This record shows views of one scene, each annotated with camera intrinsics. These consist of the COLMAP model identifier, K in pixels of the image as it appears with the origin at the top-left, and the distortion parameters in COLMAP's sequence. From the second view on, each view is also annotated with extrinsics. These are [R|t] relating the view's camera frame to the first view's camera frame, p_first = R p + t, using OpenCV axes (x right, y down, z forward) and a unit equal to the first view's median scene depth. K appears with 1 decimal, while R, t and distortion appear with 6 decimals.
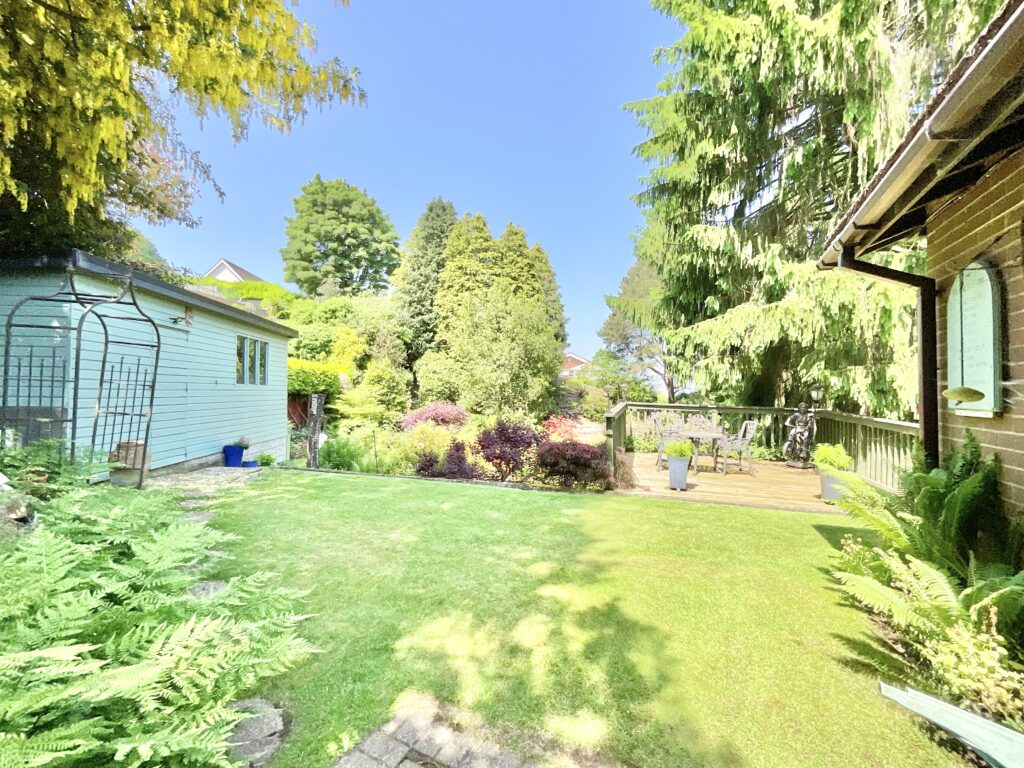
lens RADIAL K [[418.7, 0, 512.0], [0, 418.7, 384.0], [0, 0, 1]] dist [-0.028276, 0.015725]
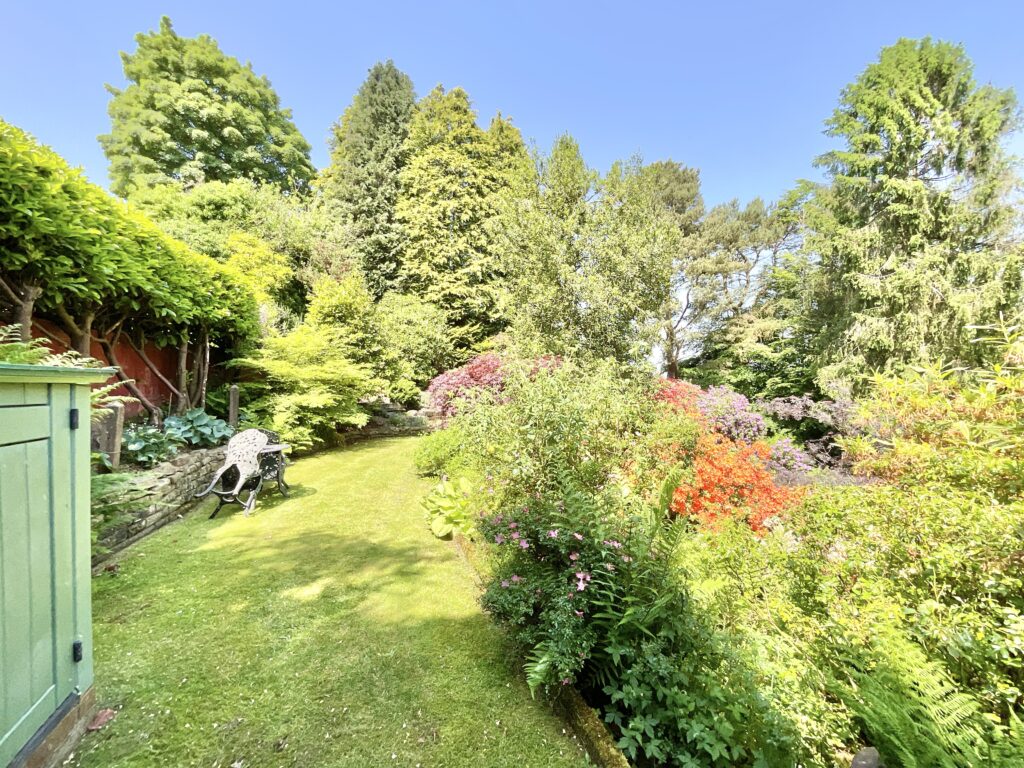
lens RADIAL K [[418.7, 0, 512.0], [0, 418.7, 384.0], [0, 0, 1]] dist [-0.028276, 0.015725]
pose [[0.968675, -0.030379, 0.246467, -0.175908], [0.023178, 0.999217, 0.032065, 0.041520], [-0.247248, -0.025348, 0.968621, 0.337955]]
